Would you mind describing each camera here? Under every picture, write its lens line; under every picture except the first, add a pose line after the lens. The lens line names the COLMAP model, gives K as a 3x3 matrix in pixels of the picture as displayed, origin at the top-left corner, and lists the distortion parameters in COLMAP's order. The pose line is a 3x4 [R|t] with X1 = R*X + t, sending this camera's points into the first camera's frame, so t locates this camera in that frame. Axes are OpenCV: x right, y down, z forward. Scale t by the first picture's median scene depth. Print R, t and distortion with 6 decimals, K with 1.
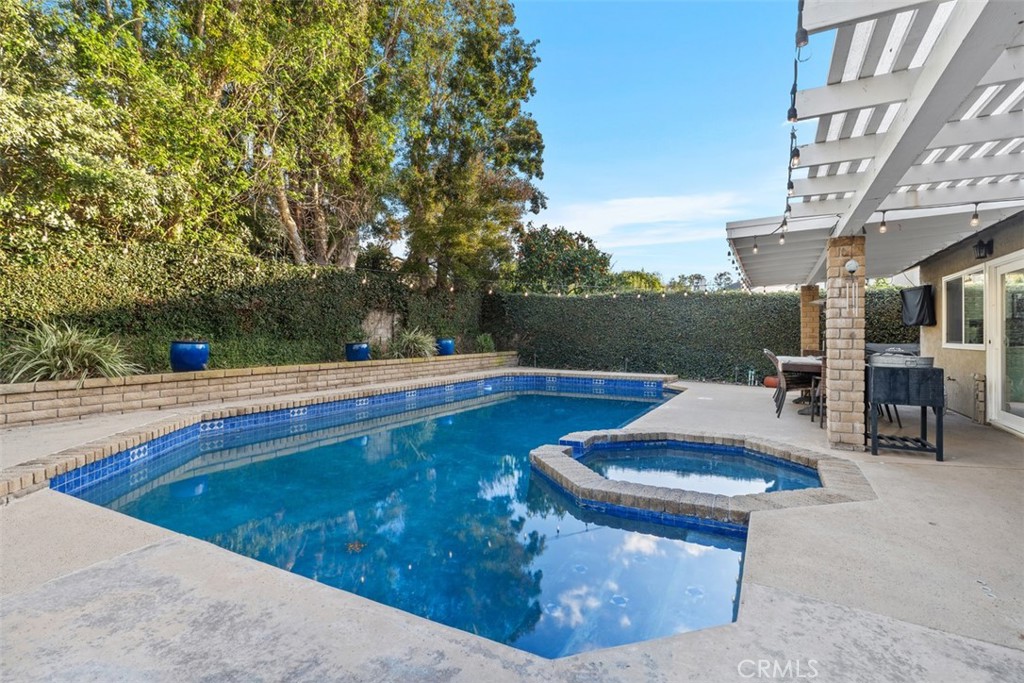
lens RADIAL K [[490.0, 0, 515.5], [0, 490.0, 324.5], [0, 0, 1]] dist [-0.000605, -0.000123]
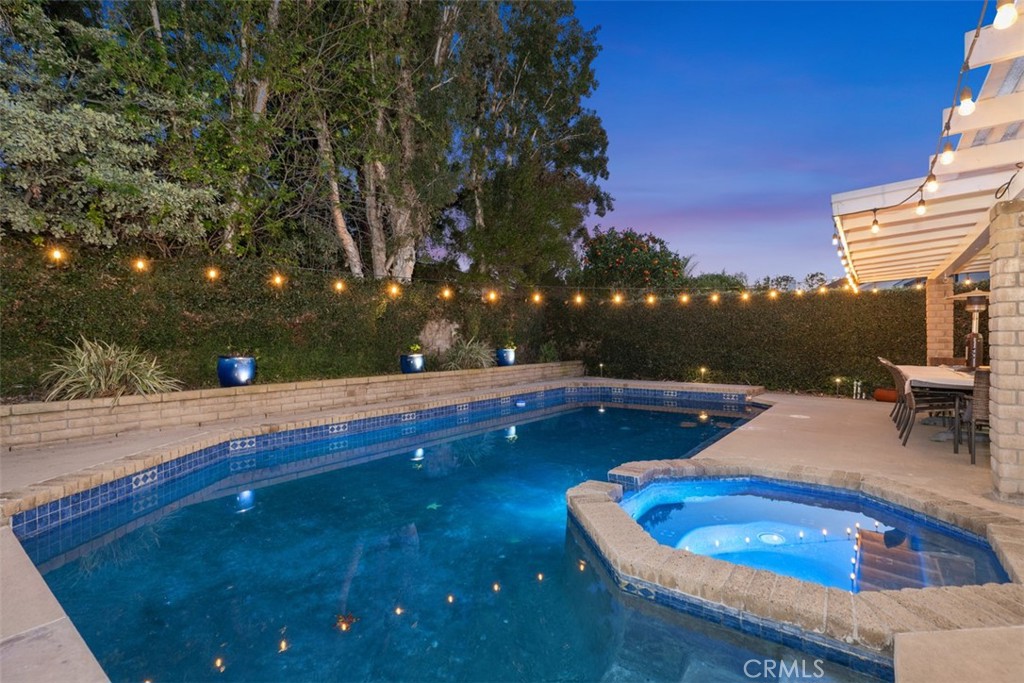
lens RADIAL K [[468.0, 0, 510.0], [0, 468.0, 341.2], [0, 0, 1]] dist [0.009342, -0.000323]
pose [[0.984448, -0.015149, -0.175024, 0.040745], [0.018288, 0.999699, 0.016336, -0.000923], [0.174724, -0.019283, 0.984429, 0.121960]]
